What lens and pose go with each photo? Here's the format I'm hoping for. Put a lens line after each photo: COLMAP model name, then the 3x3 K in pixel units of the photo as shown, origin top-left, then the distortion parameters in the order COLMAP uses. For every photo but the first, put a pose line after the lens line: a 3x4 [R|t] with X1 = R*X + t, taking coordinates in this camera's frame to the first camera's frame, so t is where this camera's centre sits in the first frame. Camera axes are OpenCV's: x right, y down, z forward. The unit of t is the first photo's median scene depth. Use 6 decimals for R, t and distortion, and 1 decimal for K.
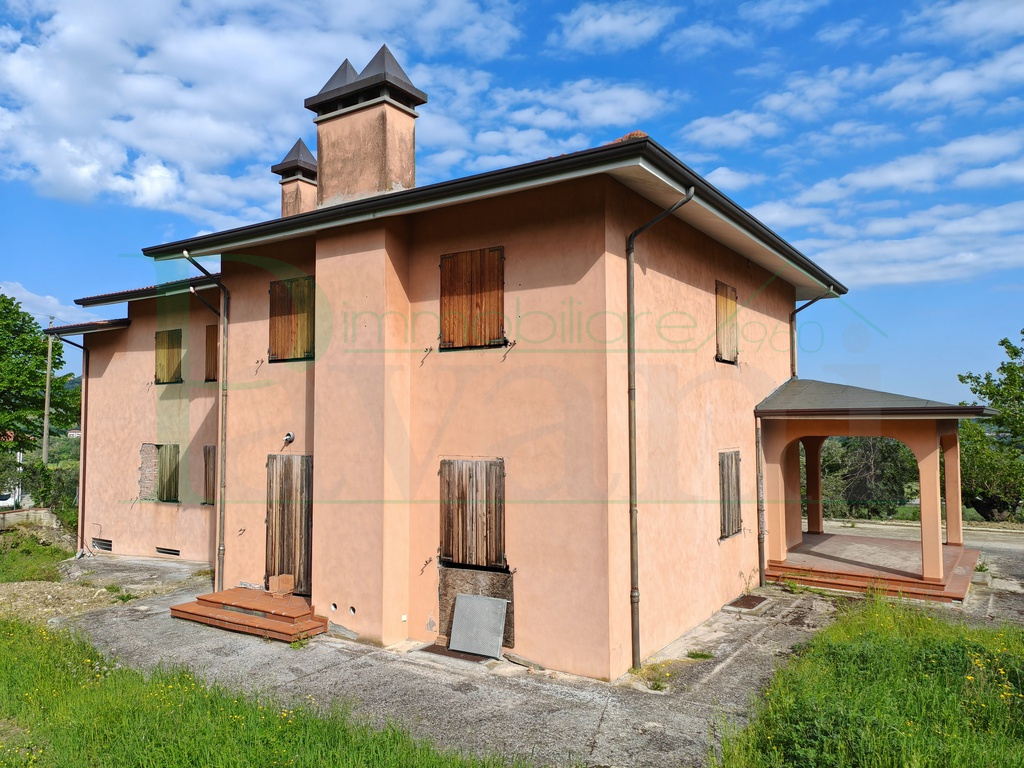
lens RADIAL K [[757.1, 0, 512.0], [0, 757.1, 384.0], [0, 0, 1]] dist [0.090993, -0.084219]
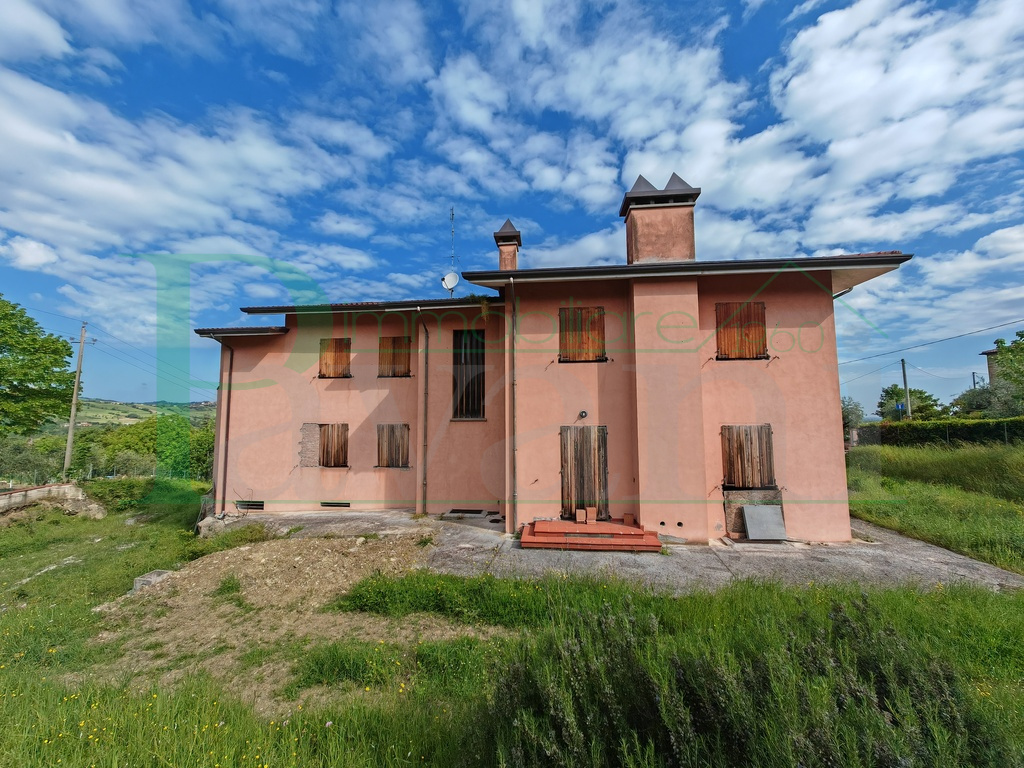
lens RADIAL K [[384.9, 0, 511.0], [0, 384.9, 384.8], [0, 0, 1]] dist [0.002515, 0.000264]
pose [[0.879169, 0.038921, 0.474918, -0.756026], [-0.022931, 0.998960, -0.039418, 0.046100], [-0.475958, 0.023765, 0.879147, 0.405246]]
